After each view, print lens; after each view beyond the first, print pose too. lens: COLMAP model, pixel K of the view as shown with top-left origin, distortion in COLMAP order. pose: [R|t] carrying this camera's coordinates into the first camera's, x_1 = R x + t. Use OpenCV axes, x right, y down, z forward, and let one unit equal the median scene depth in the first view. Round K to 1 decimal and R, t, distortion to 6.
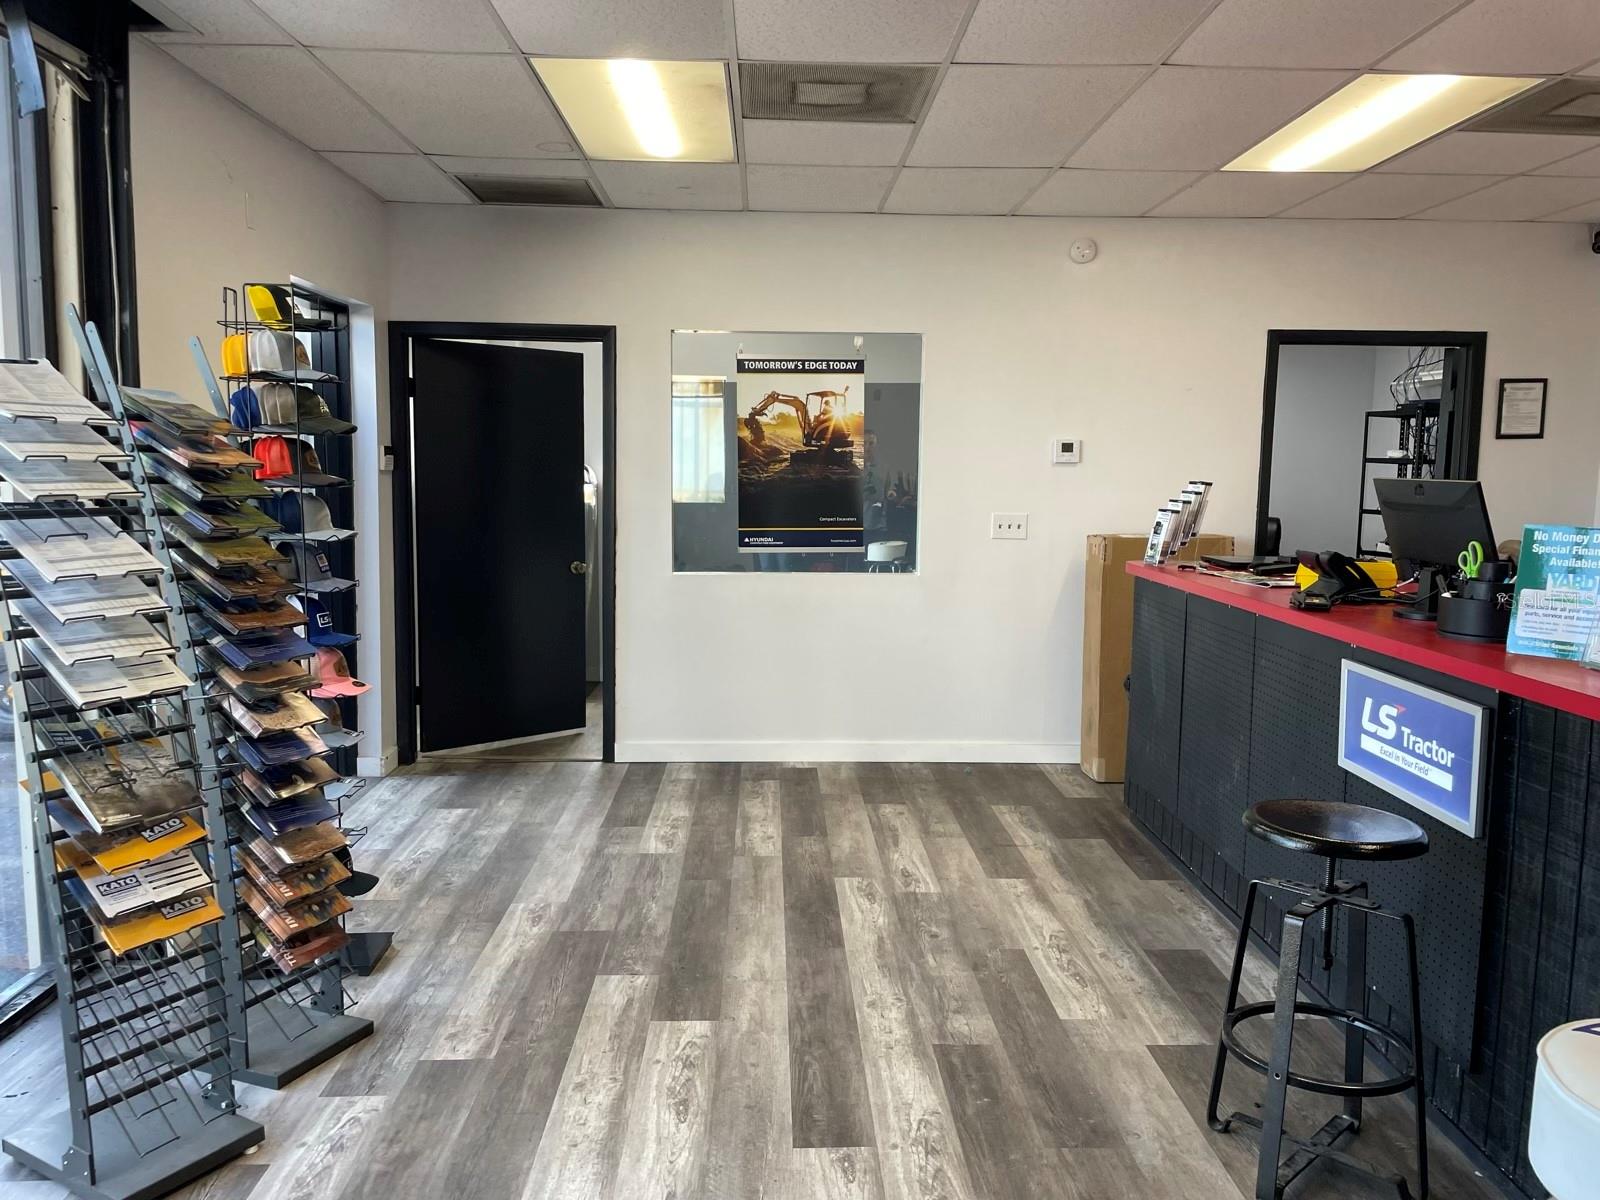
lens RADIAL K [[1229.6, 0, 832.9], [0, 1229.6, 605.8], [0, 0, 1]] dist [0.082607, -0.106189]
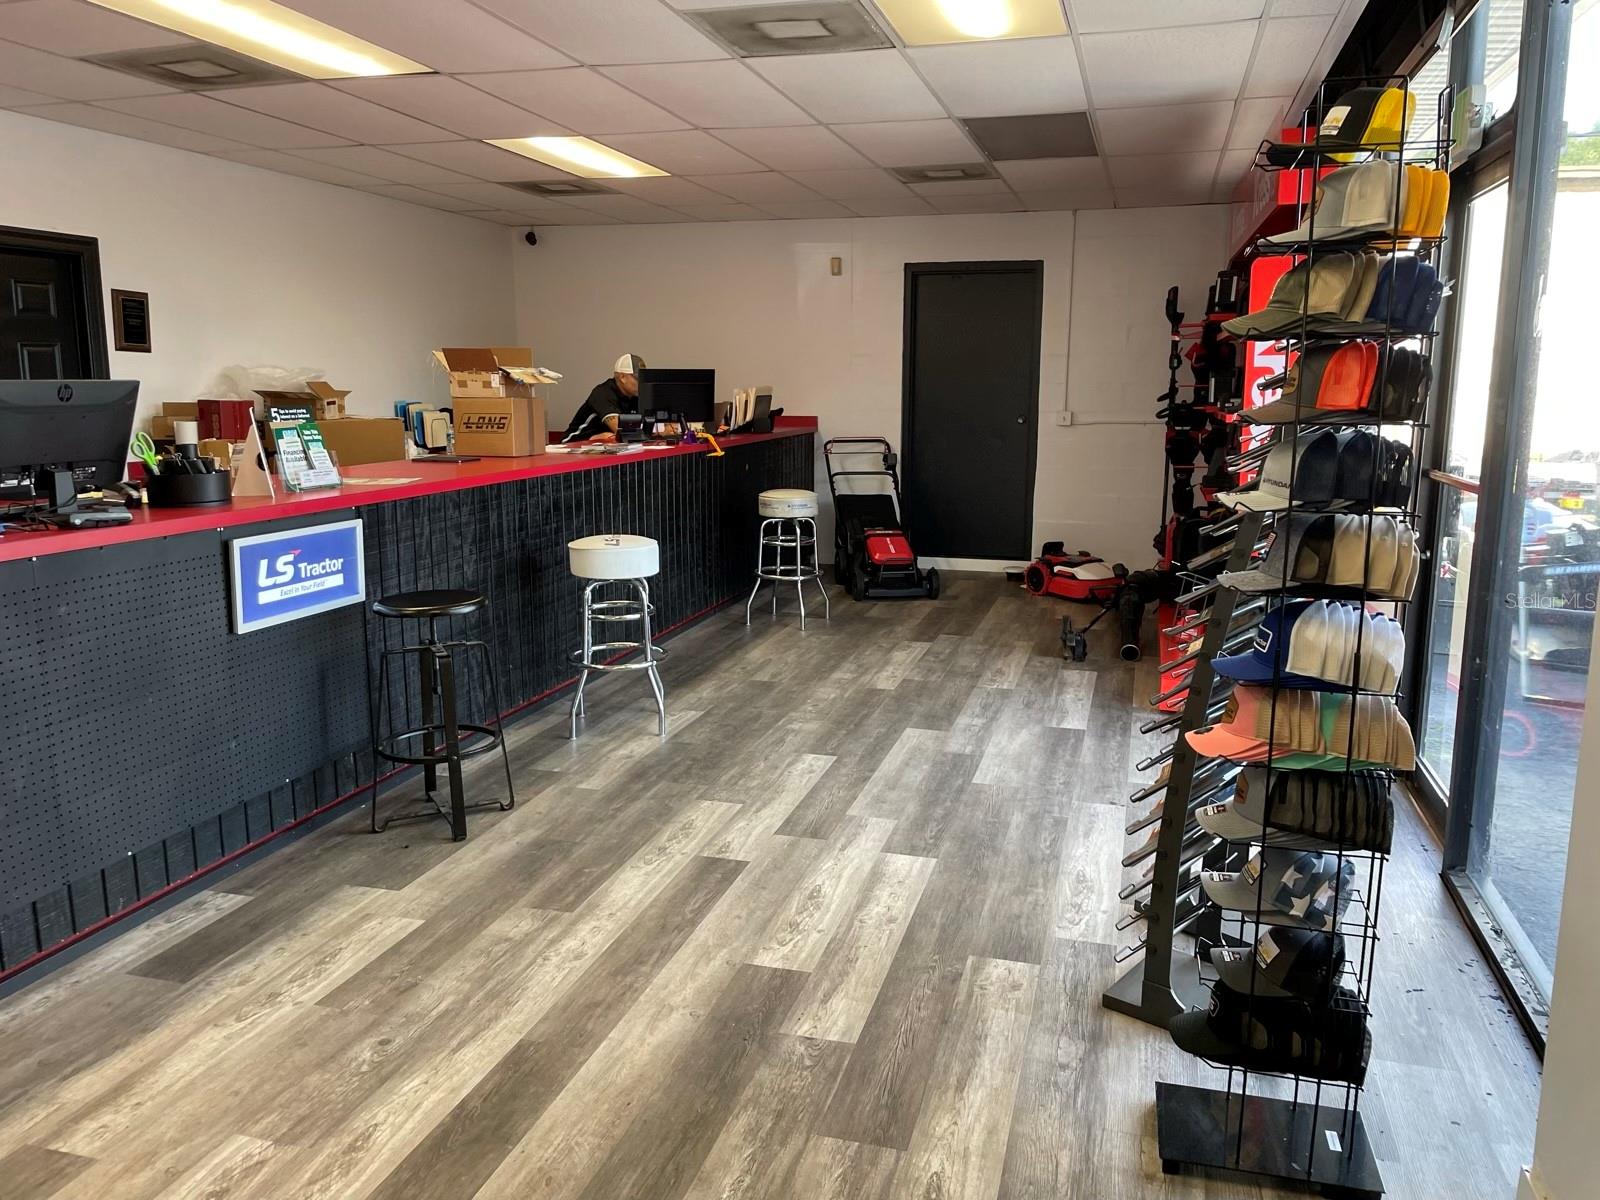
lens RADIAL K [[1229.6, 0, 808.9], [0, 1229.6, 578.3], [0, 0, 1]] dist [0.082607, -0.106189]
pose [[-0.948611, -0.066467, 0.309385, -0.420612], [0.021610, 0.961804, 0.272886, -0.212670], [-0.315706, 0.265548, -0.910941, 1.797608]]
